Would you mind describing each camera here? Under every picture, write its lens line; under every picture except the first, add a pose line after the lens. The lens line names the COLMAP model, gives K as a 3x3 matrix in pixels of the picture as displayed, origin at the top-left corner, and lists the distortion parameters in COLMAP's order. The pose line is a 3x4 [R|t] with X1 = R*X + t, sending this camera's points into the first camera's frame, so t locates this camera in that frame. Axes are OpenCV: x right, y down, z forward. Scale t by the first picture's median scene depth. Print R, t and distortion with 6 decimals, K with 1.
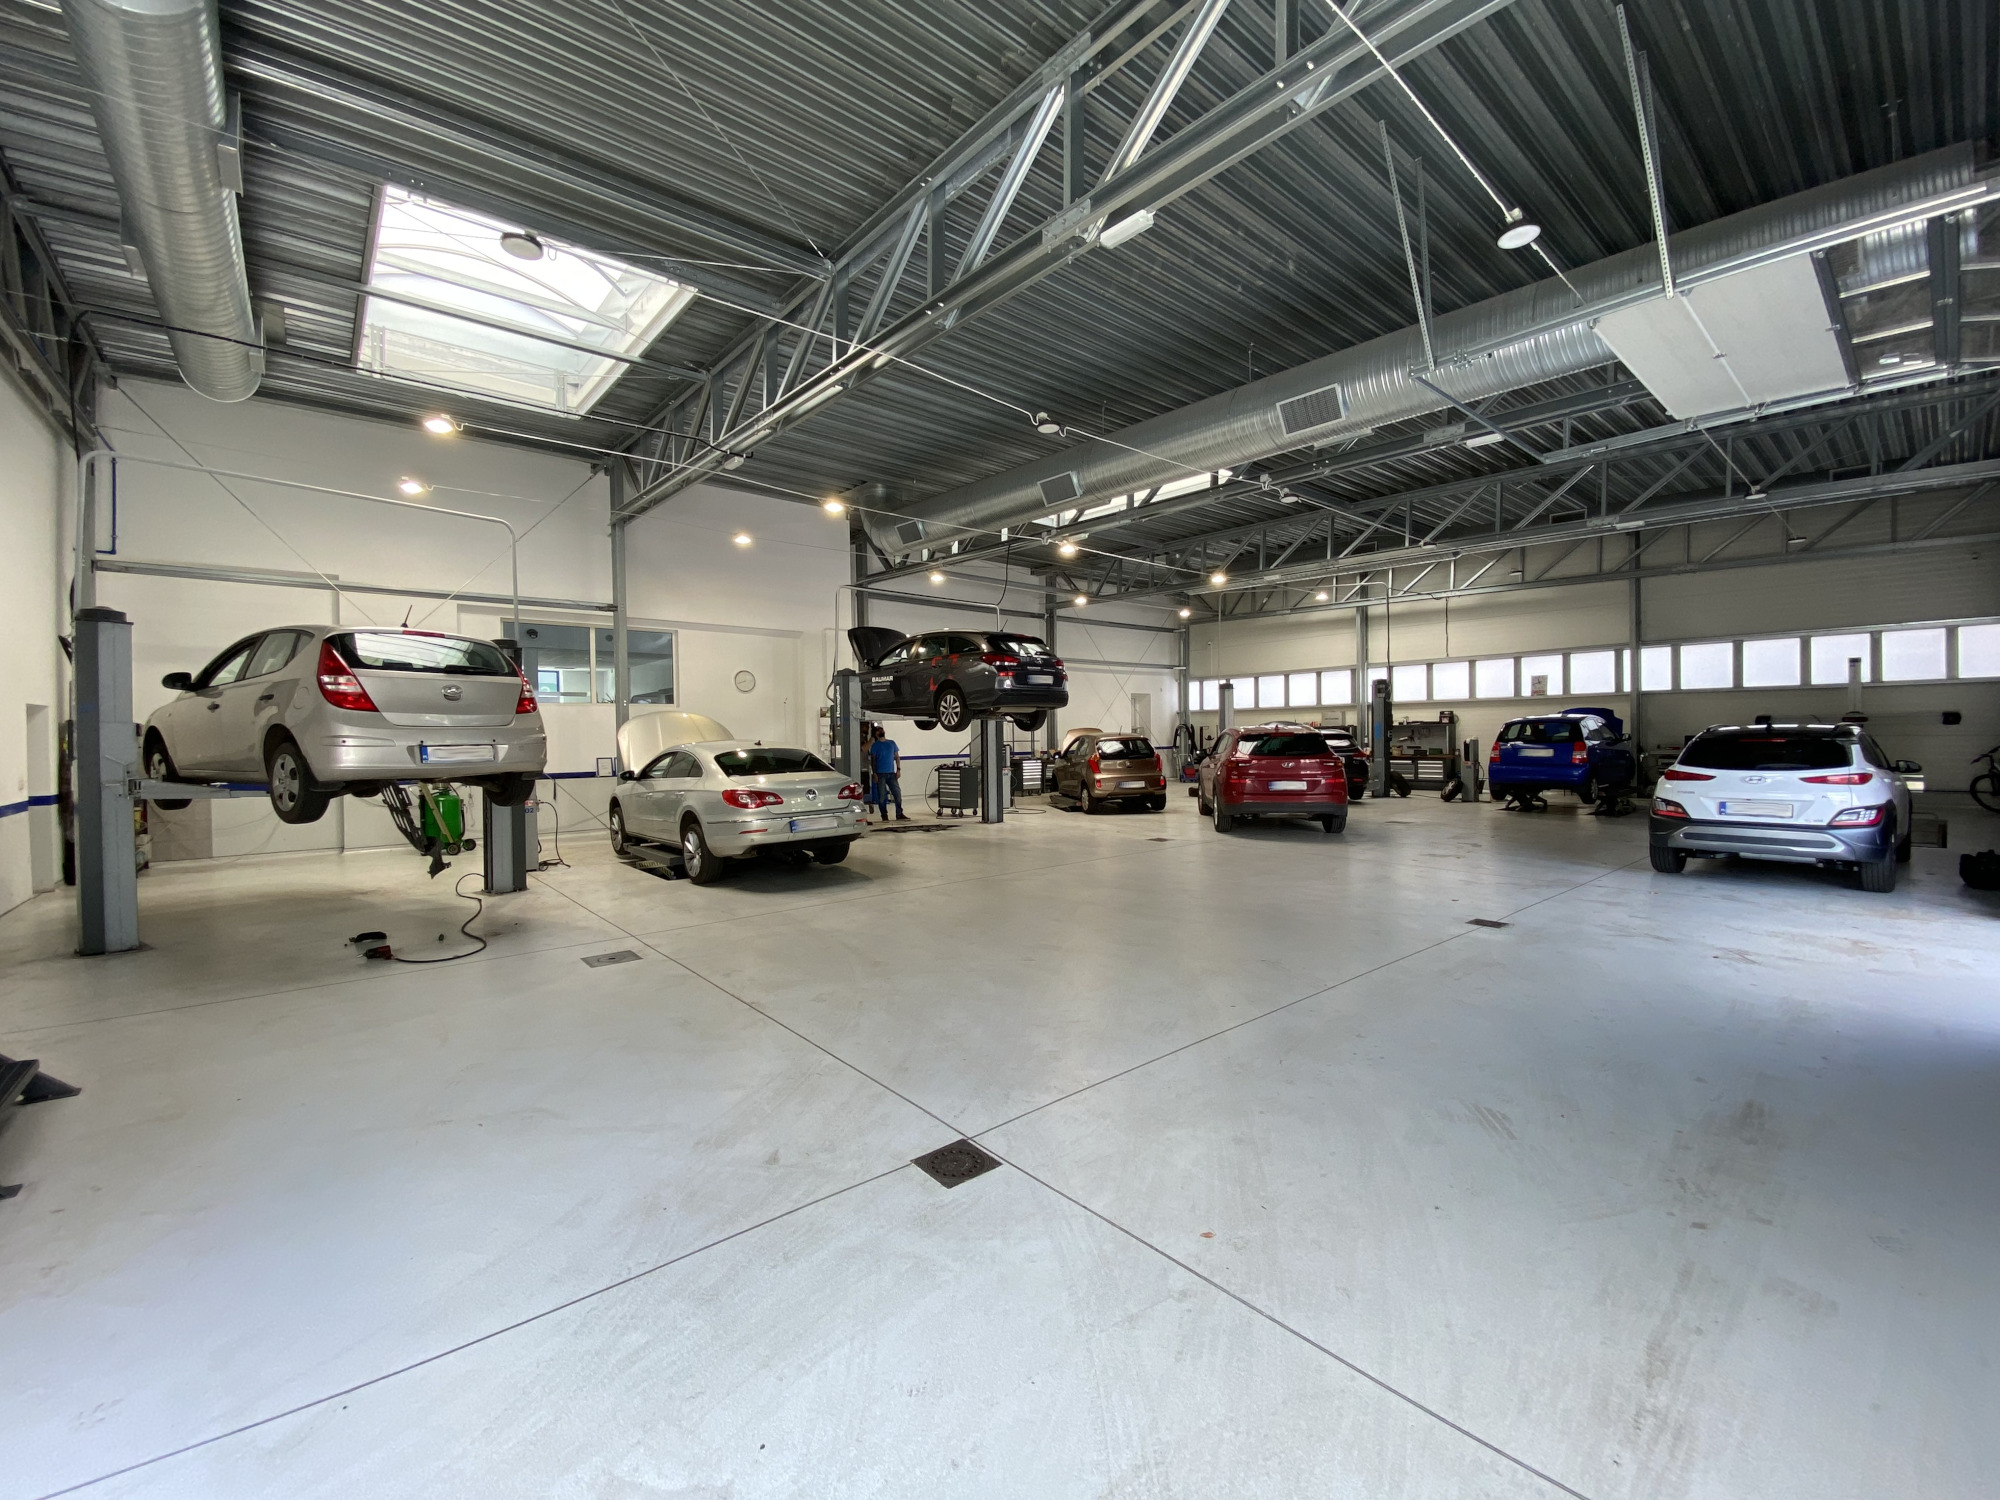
lens RADIAL K [[812.3, 0, 1001.2], [0, 812.3, 739.8], [0, 0, 1]] dist [-0.005905, -0.000619]
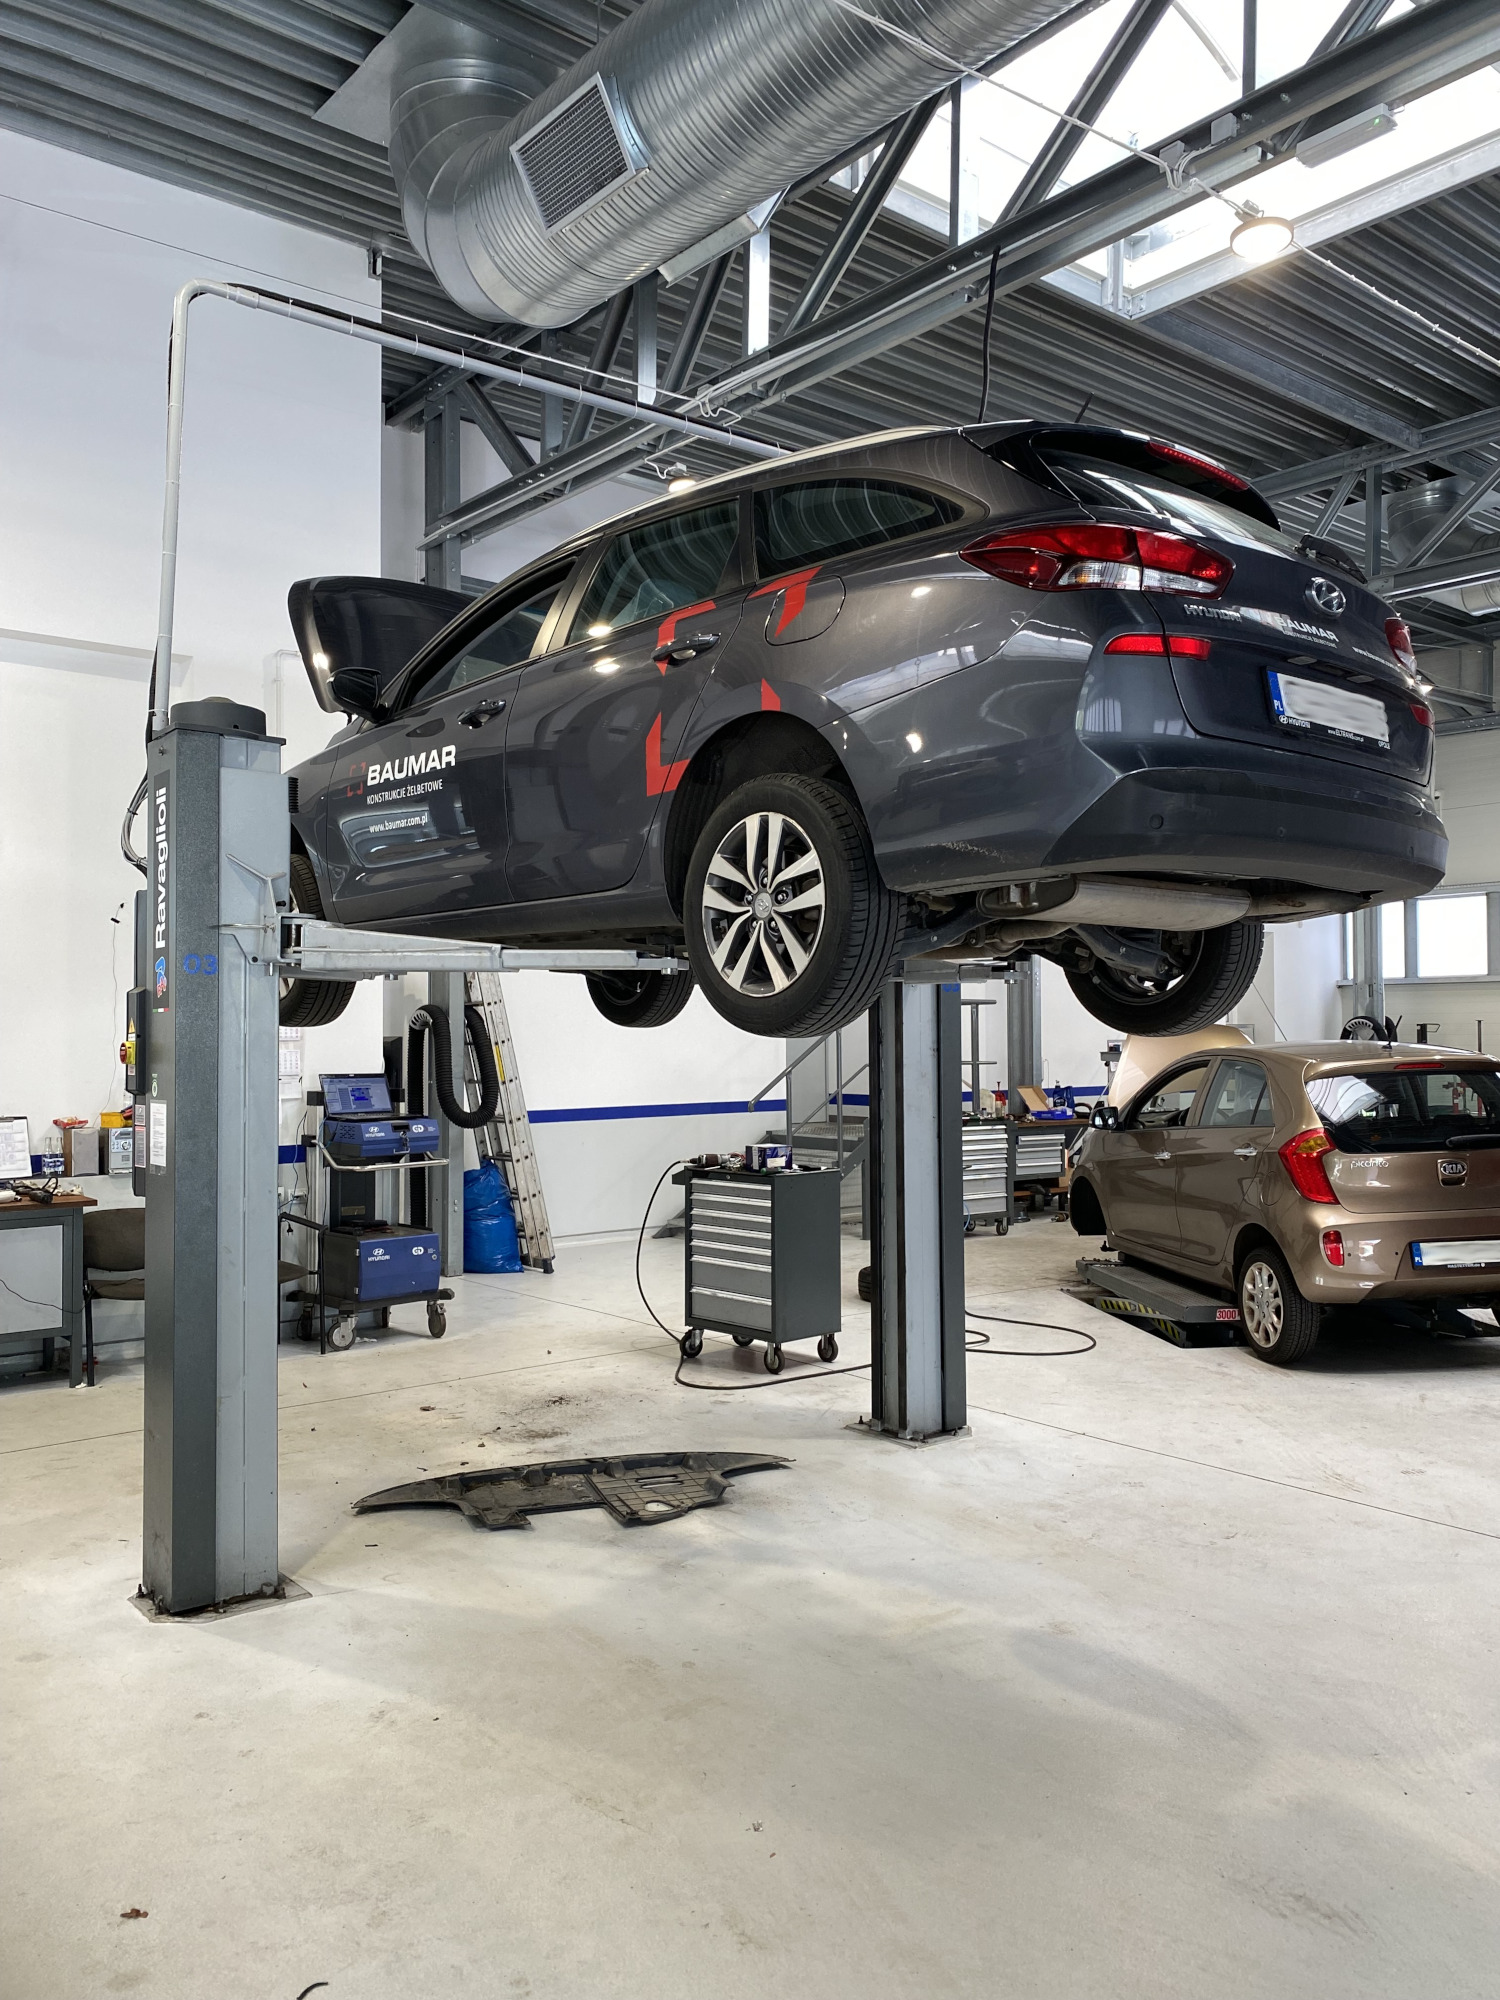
lens RADIAL K [[1537.6, 0, 751.0], [0, 1537.6, 1002.6], [0, 0, 1]] dist [0.045618, 0.002500]
pose [[0.999265, 0.008862, -0.037308, -0.043636], [-0.009895, 0.999570, -0.027587, -0.006660], [0.037048, 0.027935, 0.998923, 0.564503]]
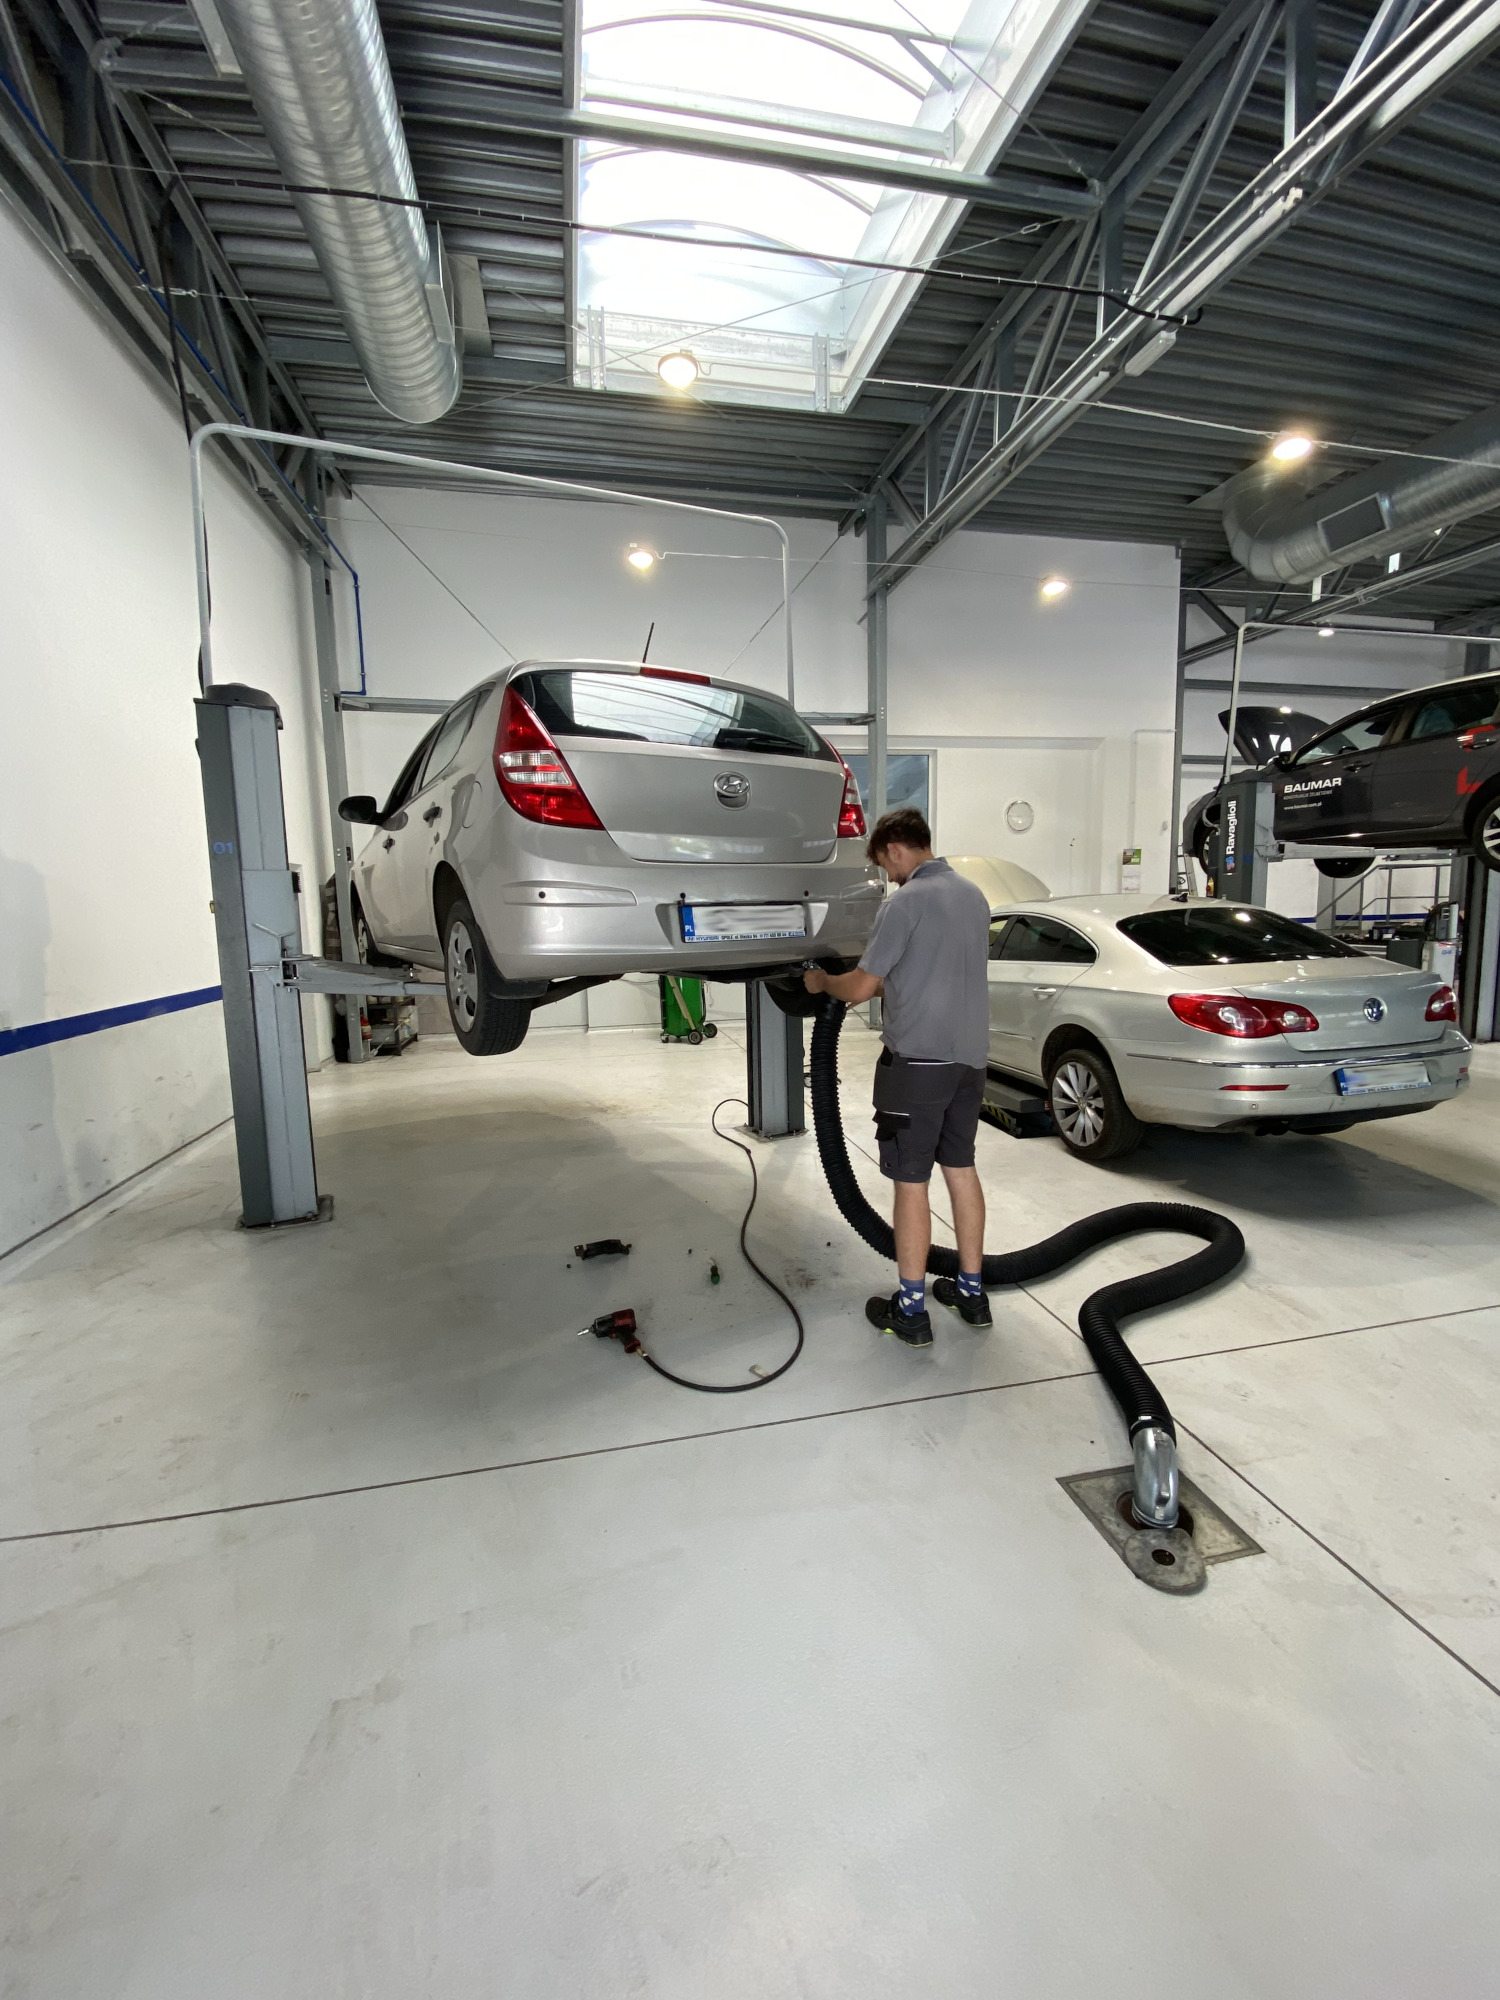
lens RADIAL K [[812.3, 0, 760.9], [0, 812.3, 1003.0], [0, 0, 1]] dist [-0.005905, -0.000619]
pose [[0.884519, 0.051598, -0.463641, -0.201517], [0.006879, 0.992314, 0.123557, 0.002777], [0.466453, -0.112478, 0.877366, 0.267996]]
